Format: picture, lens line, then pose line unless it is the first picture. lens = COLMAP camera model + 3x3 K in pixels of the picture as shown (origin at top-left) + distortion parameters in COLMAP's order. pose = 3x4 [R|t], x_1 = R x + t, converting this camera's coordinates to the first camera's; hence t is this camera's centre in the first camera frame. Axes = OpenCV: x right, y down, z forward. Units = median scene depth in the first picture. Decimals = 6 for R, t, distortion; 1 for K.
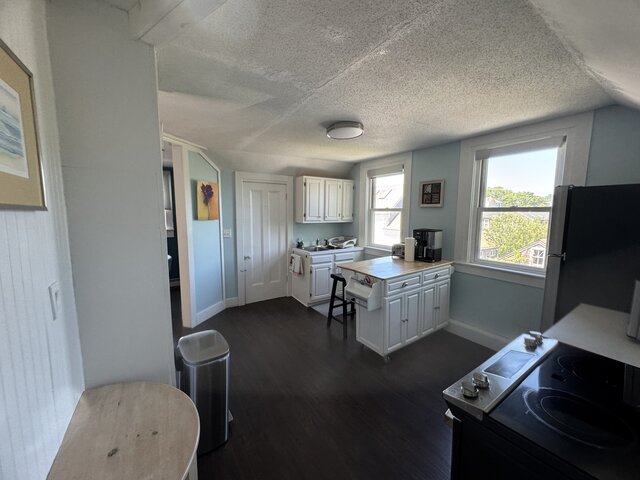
lens RADIAL K [[254.0, 0, 318.7], [0, 254.0, 238.1], [0, 0, 1]] dist [0.000761, 0.000009]
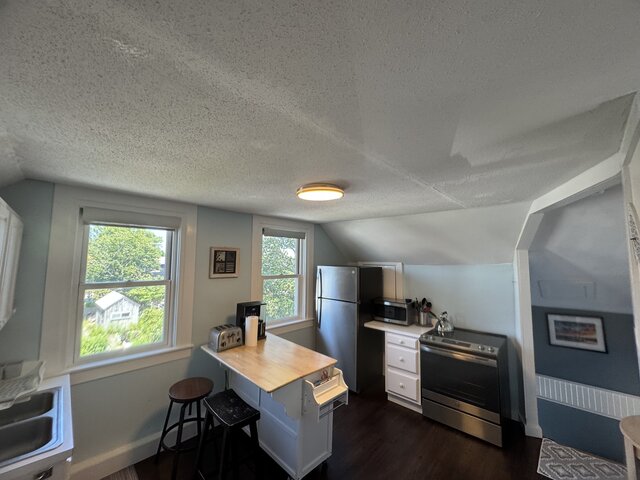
lens RADIAL K [[254.0, 0, 318.3], [0, 254.0, 242.3], [0, 0, 1]] dist [0.000761, 0.000009]
pose [[-0.196388, 0.081472, 0.977136, -0.489665], [0.099313, 0.993070, -0.062840, -0.155875], [-0.975484, 0.084701, -0.203118, 0.859233]]
